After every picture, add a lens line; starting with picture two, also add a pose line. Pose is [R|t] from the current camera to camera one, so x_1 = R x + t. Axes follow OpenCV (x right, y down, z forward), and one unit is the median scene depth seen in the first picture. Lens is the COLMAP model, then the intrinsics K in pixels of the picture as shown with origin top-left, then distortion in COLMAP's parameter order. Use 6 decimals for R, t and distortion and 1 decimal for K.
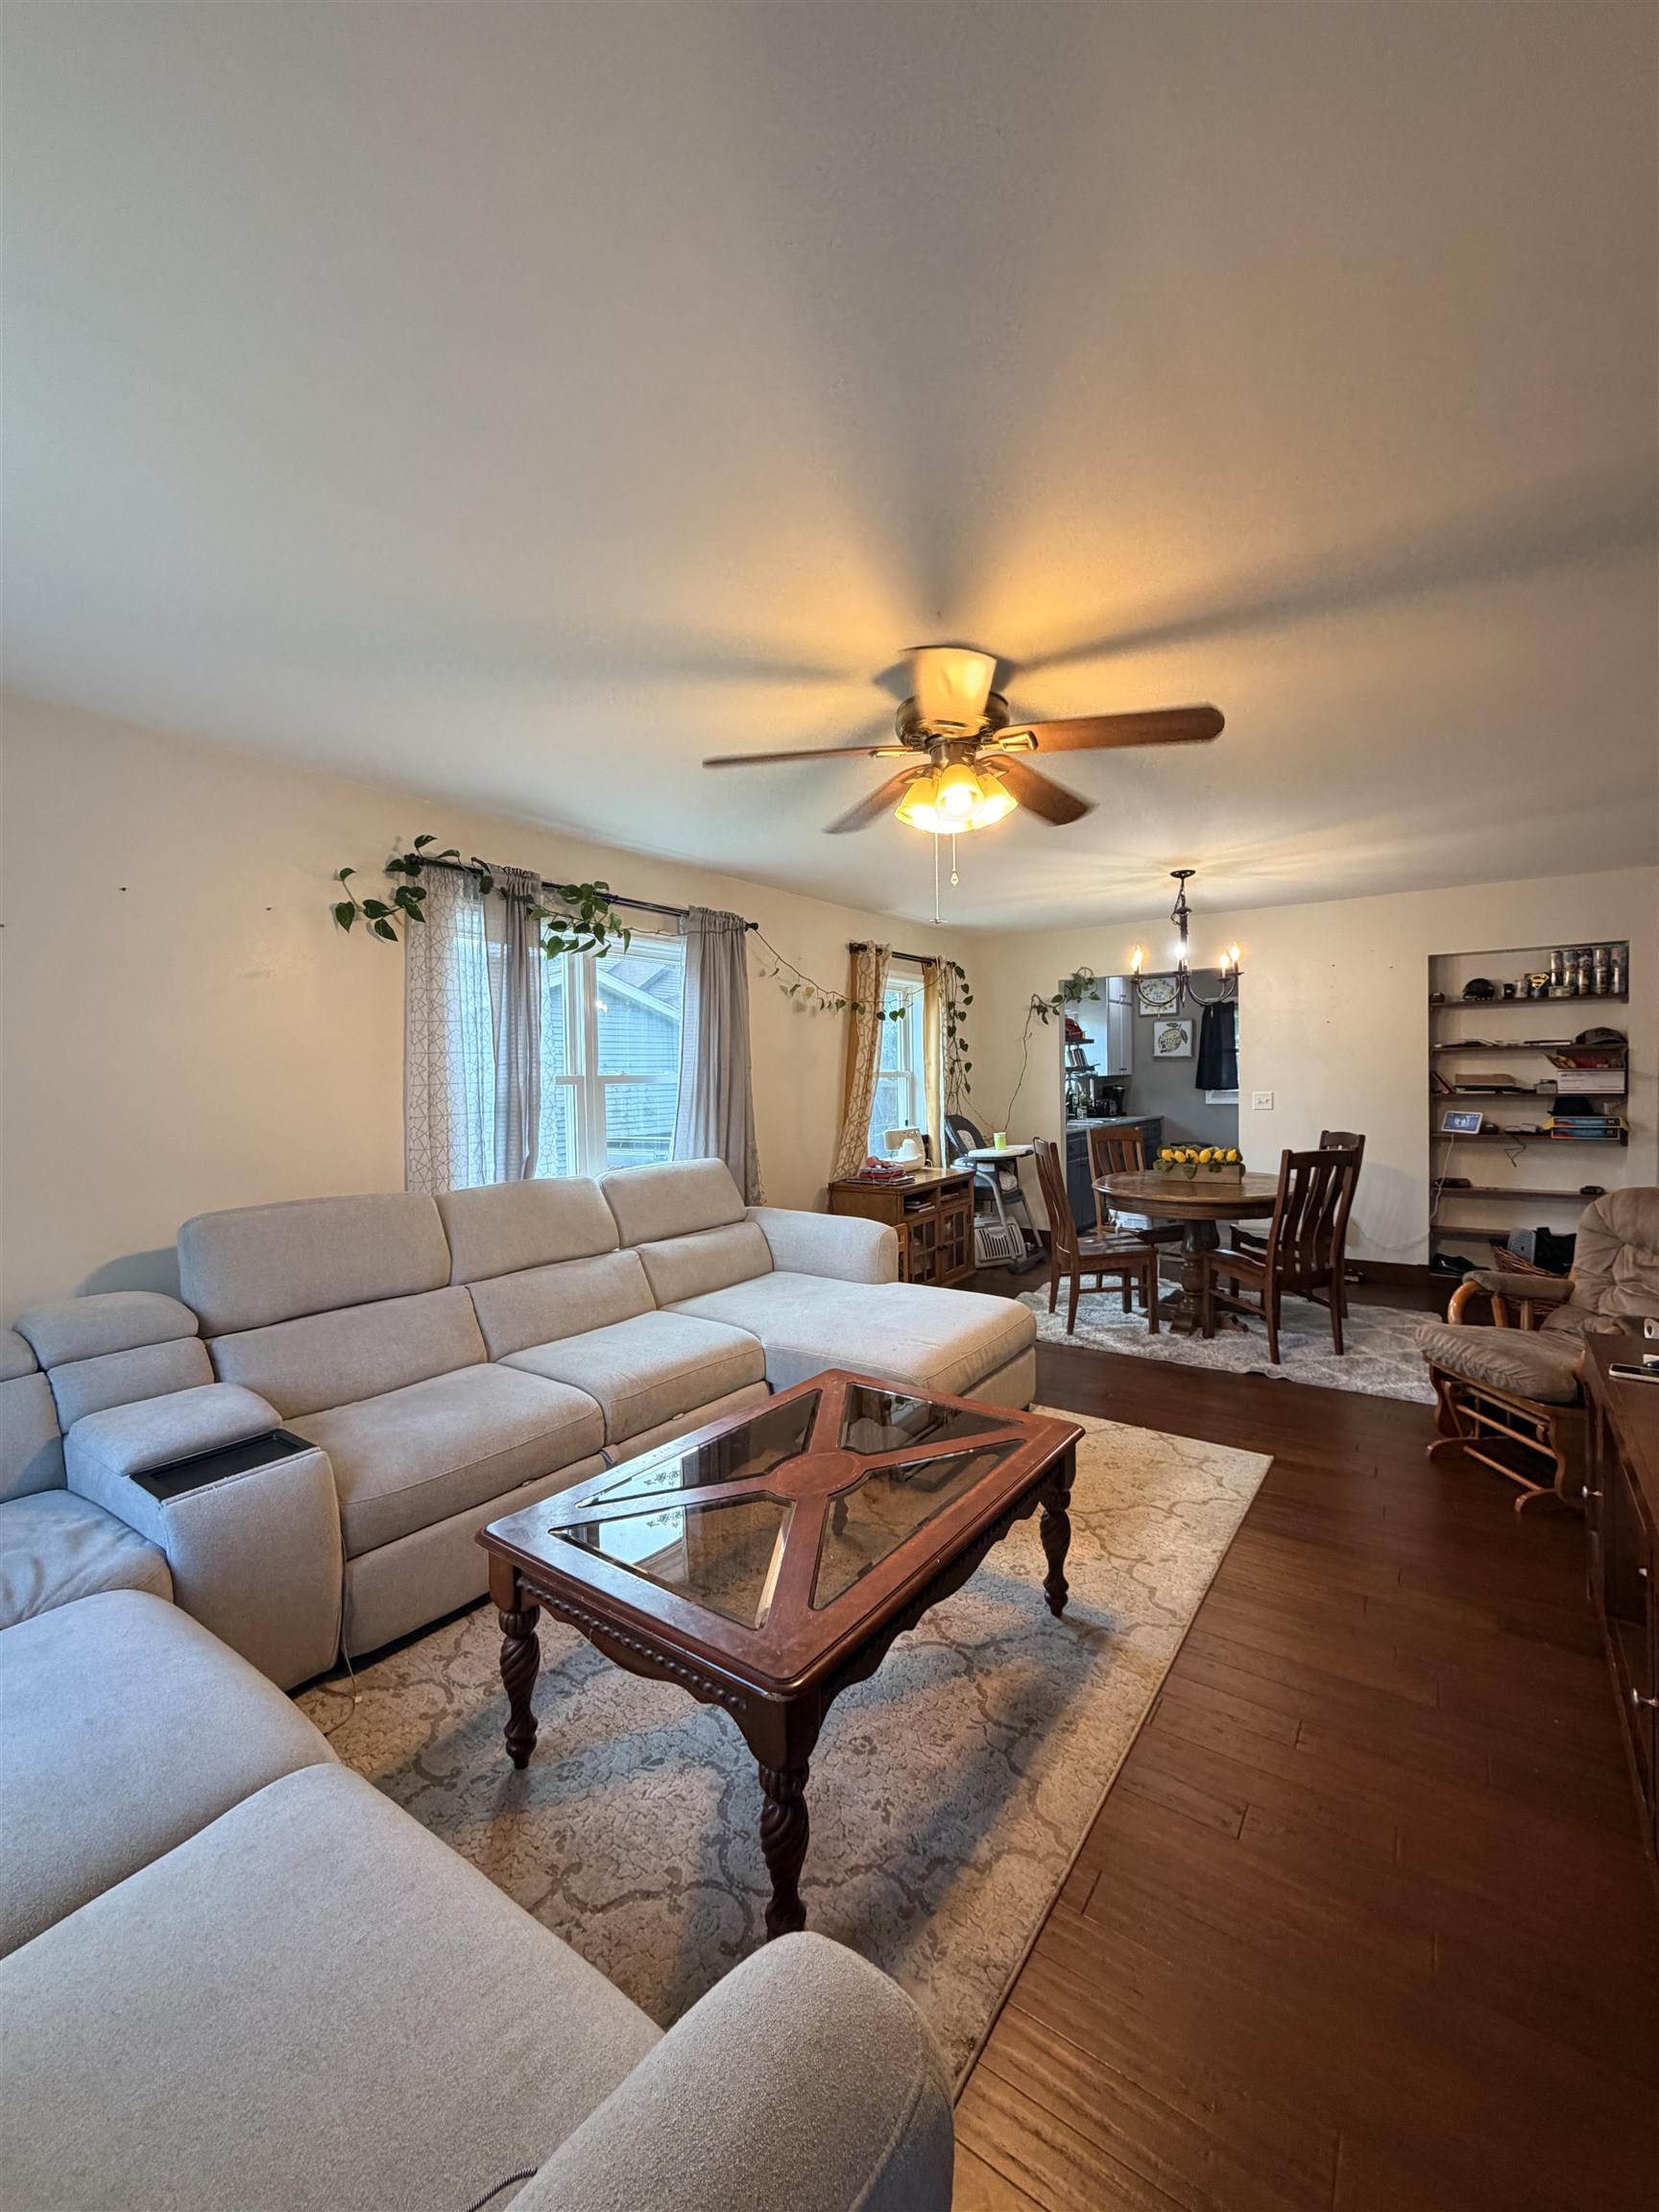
lens RADIAL K [[880.7, 0, 827.9], [0, 880.7, 1101.7], [0, 0, 1]] dist [-0.002007, 0.001262]
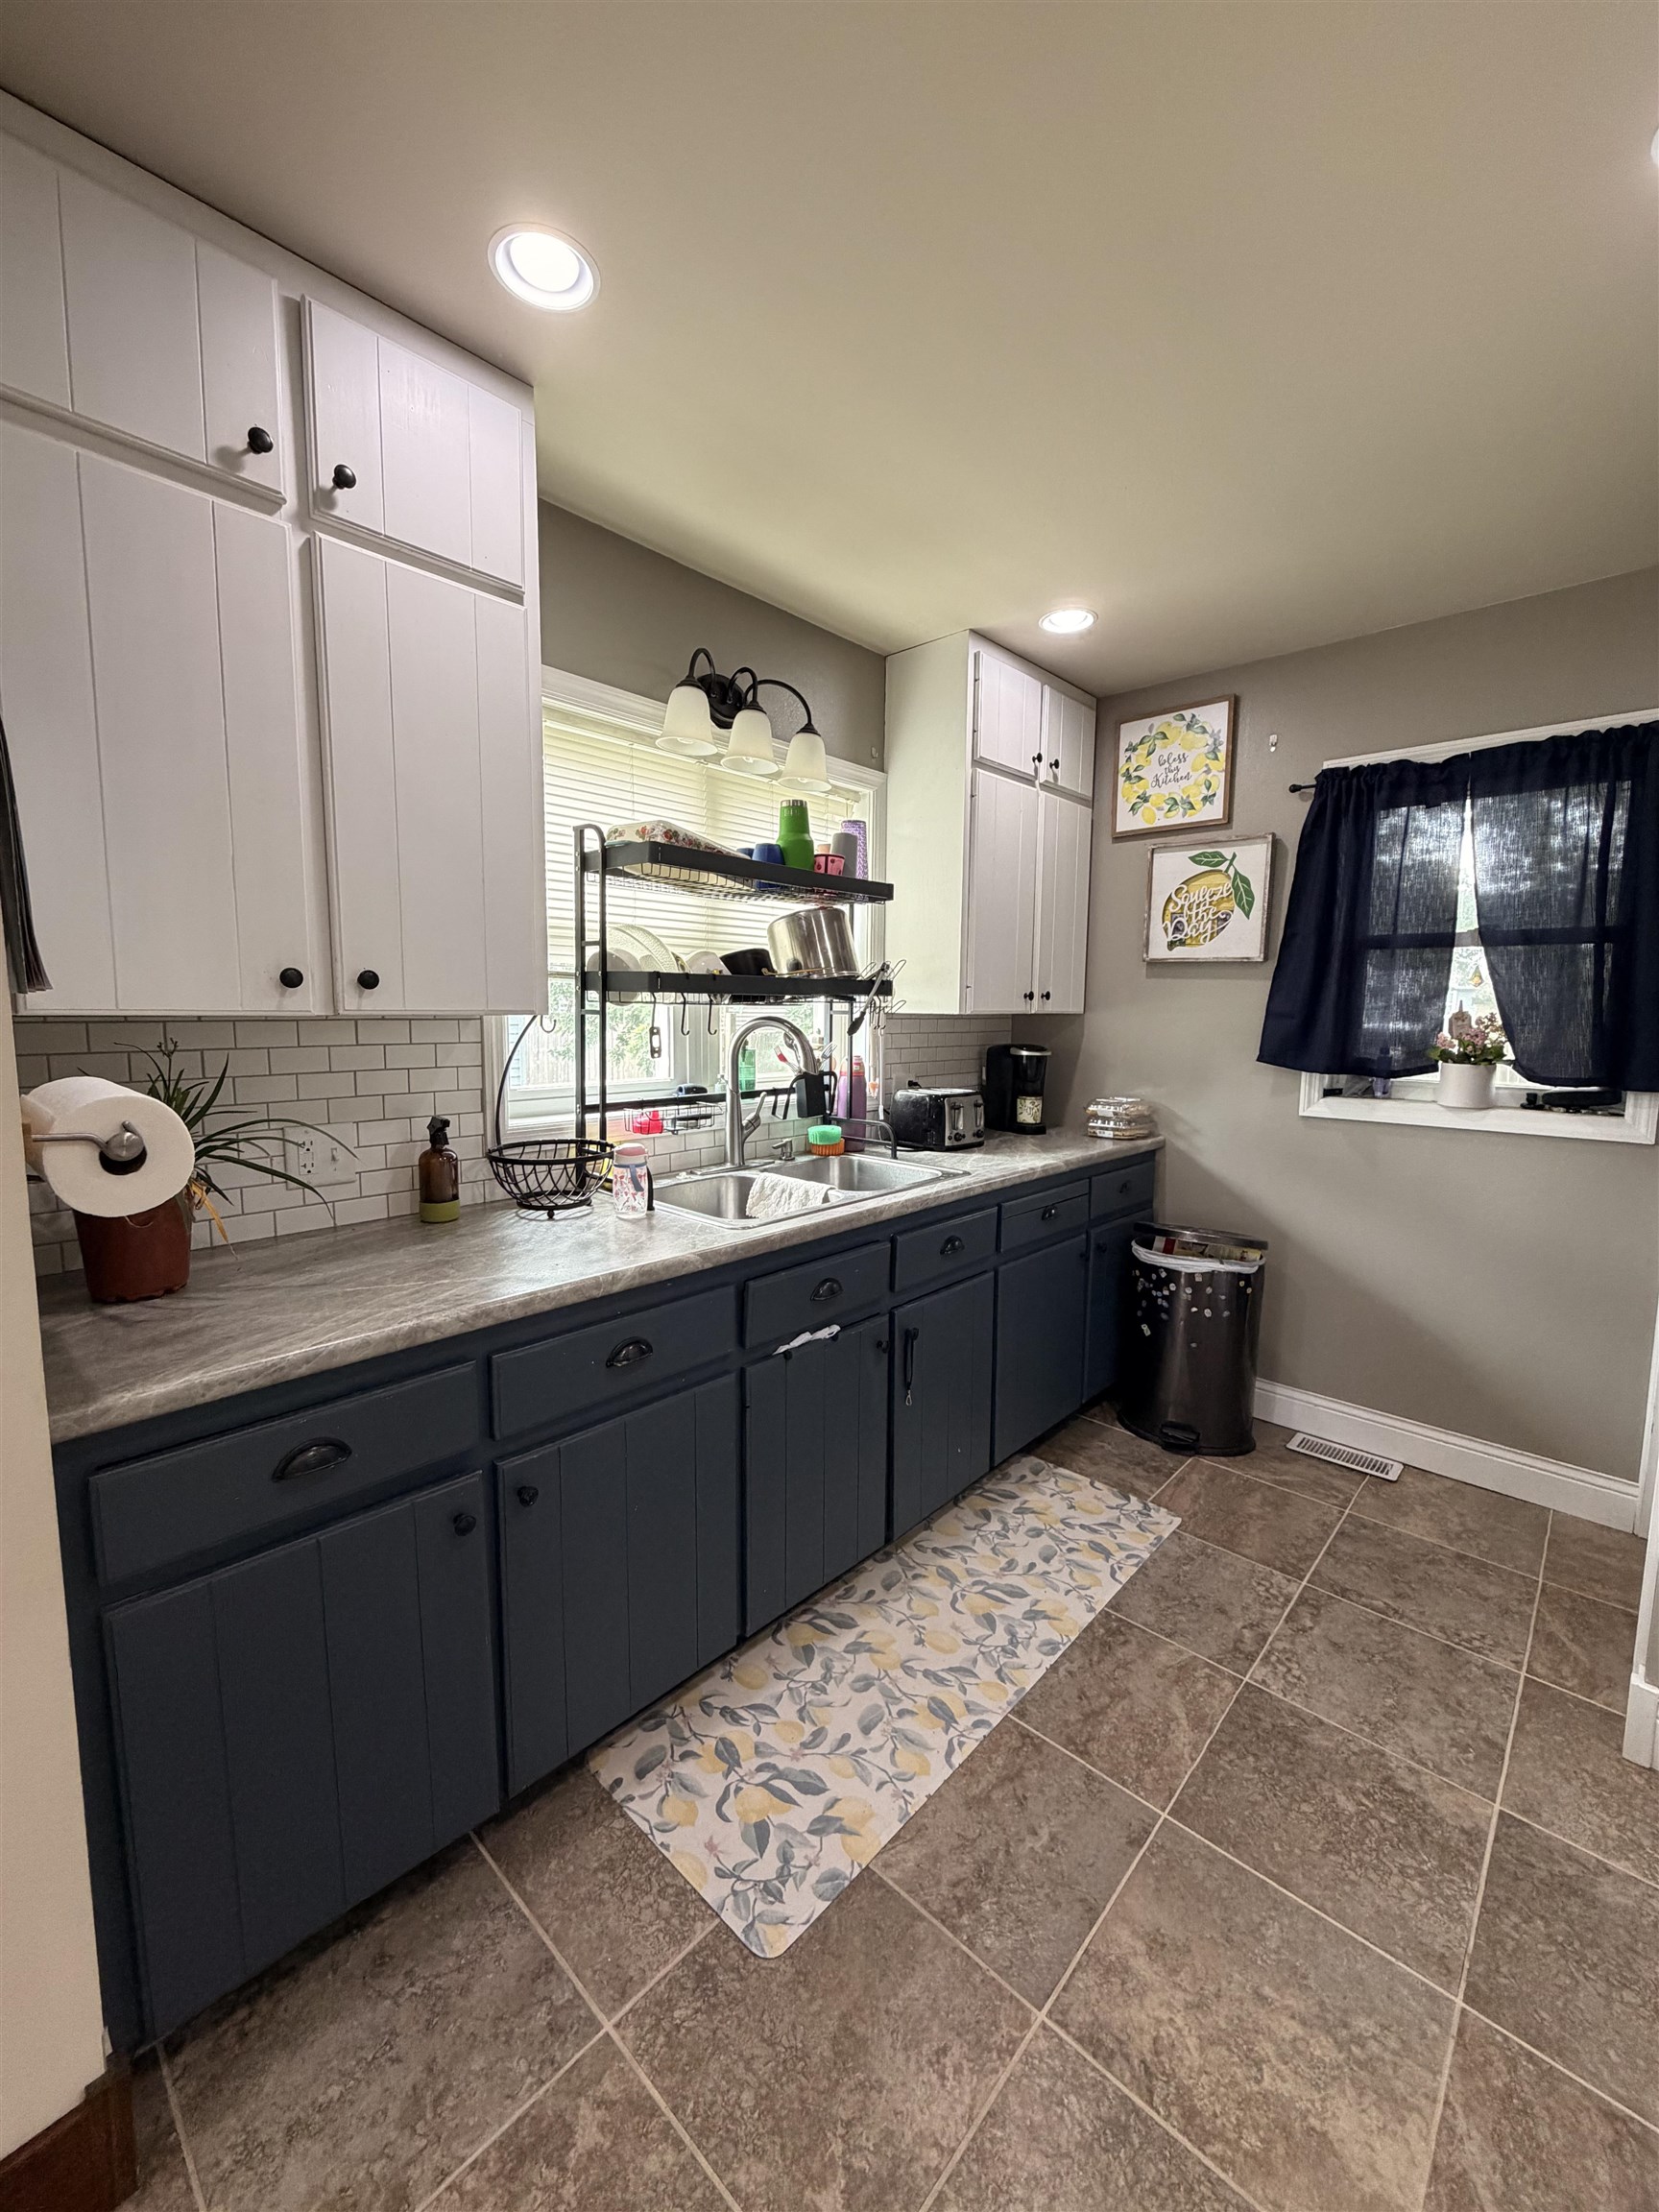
lens RADIAL K [[880.7, 0, 831.4], [0, 880.7, 1107.3], [0, 0, 1]] dist [-0.002007, 0.001262]
pose [[0.990572, 0.041537, -0.130542, 0.537616], [-0.030351, 0.995786, 0.086543, -0.038580], [0.133586, -0.081765, 0.987658, 1.180543]]
